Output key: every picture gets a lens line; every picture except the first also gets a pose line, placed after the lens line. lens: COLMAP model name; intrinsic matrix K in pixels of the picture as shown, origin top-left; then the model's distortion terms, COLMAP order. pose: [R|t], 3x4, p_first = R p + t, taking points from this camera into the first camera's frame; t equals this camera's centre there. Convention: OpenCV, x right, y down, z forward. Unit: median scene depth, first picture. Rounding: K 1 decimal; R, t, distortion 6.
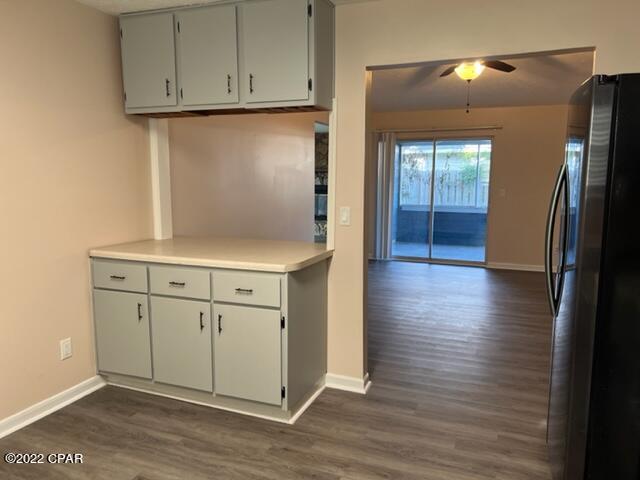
lens RADIAL K [[480.5, 0, 317.0], [0, 480.5, 239.8], [0, 0, 1]] dist [0.045972, -0.057382]
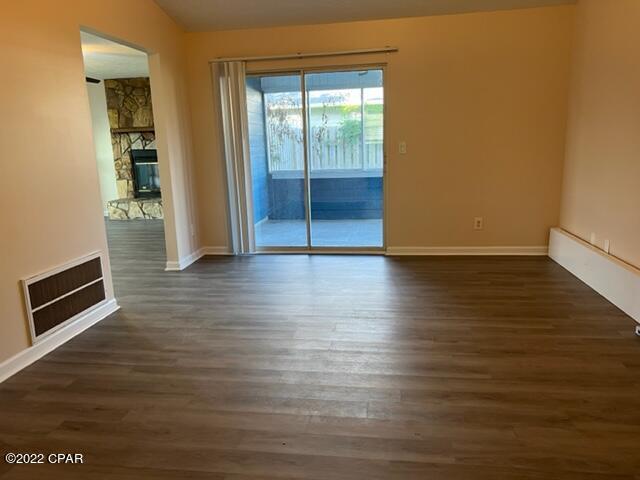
lens RADIAL K [[480.5, 0, 314.6], [0, 480.5, 243.2], [0, 0, 1]] dist [0.045972, -0.057382]
pose [[0.971350, -0.088045, 0.220745, 0.071221], [0.071291, 0.994016, 0.082763, -0.019936], [-0.226711, -0.064655, 0.971814, 0.256442]]
